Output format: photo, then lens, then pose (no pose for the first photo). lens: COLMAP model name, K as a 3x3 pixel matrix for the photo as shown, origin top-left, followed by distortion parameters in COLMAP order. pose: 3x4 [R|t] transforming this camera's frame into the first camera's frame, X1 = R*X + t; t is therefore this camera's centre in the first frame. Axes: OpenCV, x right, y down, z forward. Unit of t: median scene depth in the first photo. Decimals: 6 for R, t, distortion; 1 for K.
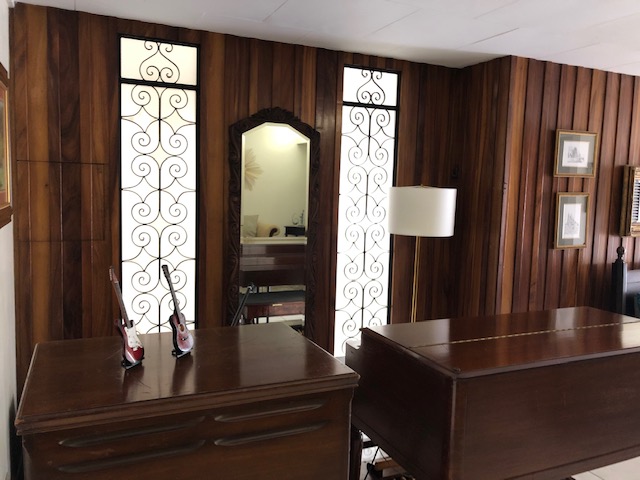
lens RADIAL K [[527.6, 0, 320.1], [0, 527.6, 235.9], [0, 0, 1]] dist [0.036810, -0.044486]
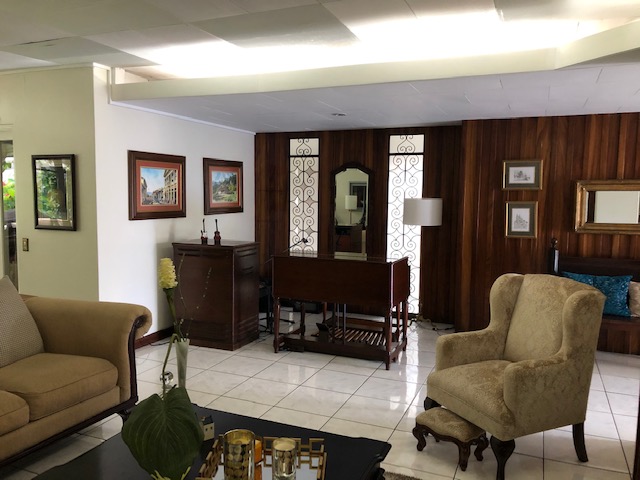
lens RADIAL K [[527.6, 0, 320.8], [0, 527.6, 241.4], [0, 0, 1]] dist [0.036810, -0.044486]
pose [[0.683080, 0.043816, -0.729028, 1.253624], [-0.062023, 0.998073, 0.001871, 0.068343], [0.727705, 0.043938, 0.684482, -0.447939]]
